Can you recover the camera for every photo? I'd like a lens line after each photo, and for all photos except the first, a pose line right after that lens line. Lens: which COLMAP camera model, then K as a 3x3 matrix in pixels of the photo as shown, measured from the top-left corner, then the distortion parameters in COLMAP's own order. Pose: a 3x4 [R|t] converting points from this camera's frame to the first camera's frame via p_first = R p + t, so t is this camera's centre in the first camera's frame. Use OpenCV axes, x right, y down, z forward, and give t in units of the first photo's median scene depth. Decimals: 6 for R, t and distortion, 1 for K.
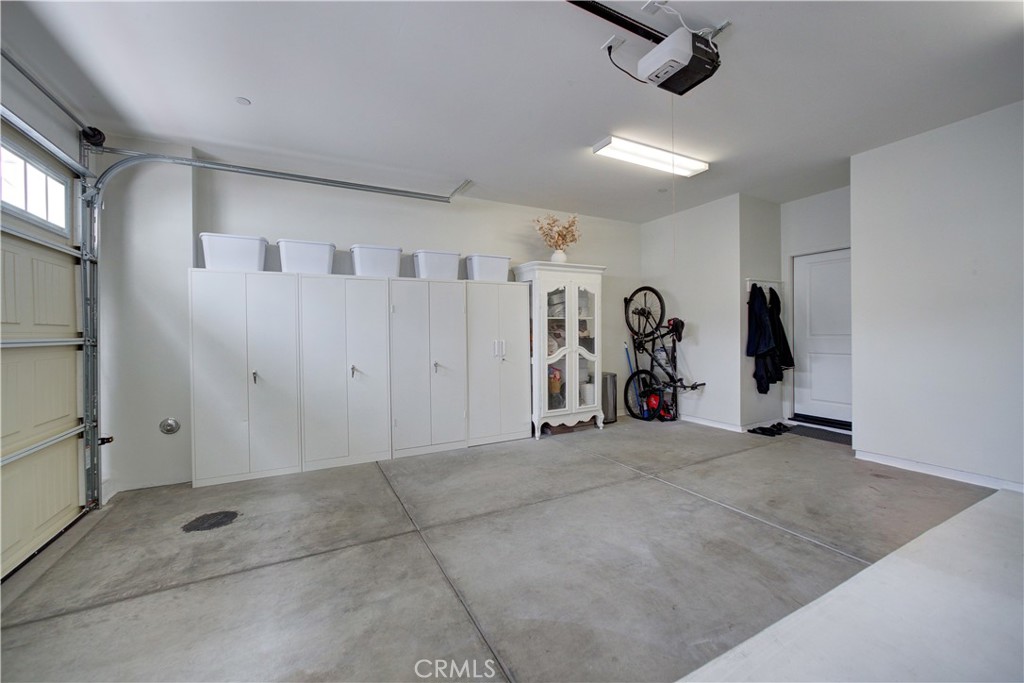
lens RADIAL K [[401.7, 0, 503.1], [0, 401.7, 340.9], [0, 0, 1]] dist [-0.024998, 0.011007]
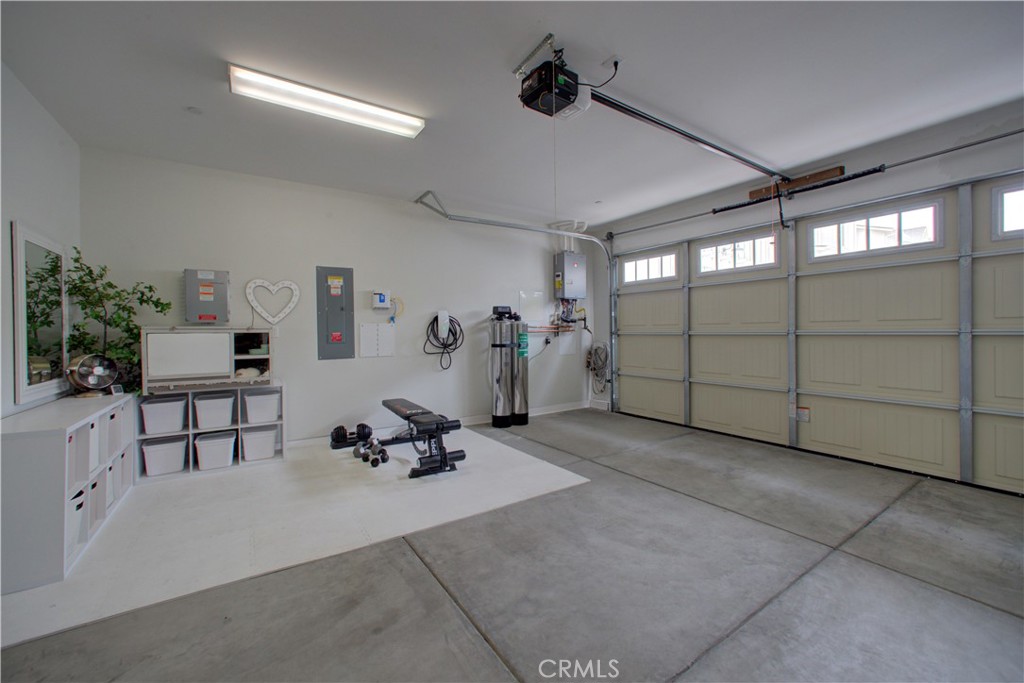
lens RADIAL K [[405.4, 0, 505.6], [0, 405.4, 334.1], [0, 0, 1]] dist [-0.025021, 0.011064]
pose [[-0.993233, 0.021880, -0.114056, 0.624923], [0.018711, 0.999411, 0.028782, -0.049201], [0.114619, 0.026453, -0.993057, 1.813058]]
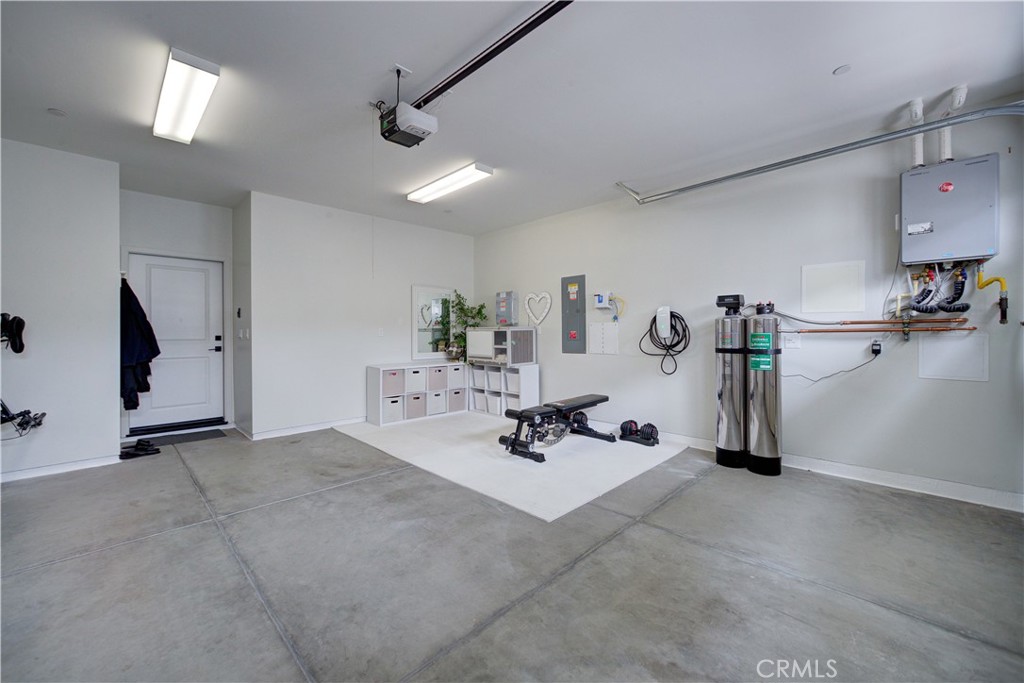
lens RADIAL K [[405.4, 0, 505.6], [0, 405.4, 334.1], [0, 0, 1]] dist [-0.025021, 0.011064]
pose [[-0.308782, 0.008724, 0.951093, -0.765520], [0.027535, 0.999621, -0.000230, -0.011513], [-0.950734, 0.026117, -0.308906, 0.951095]]
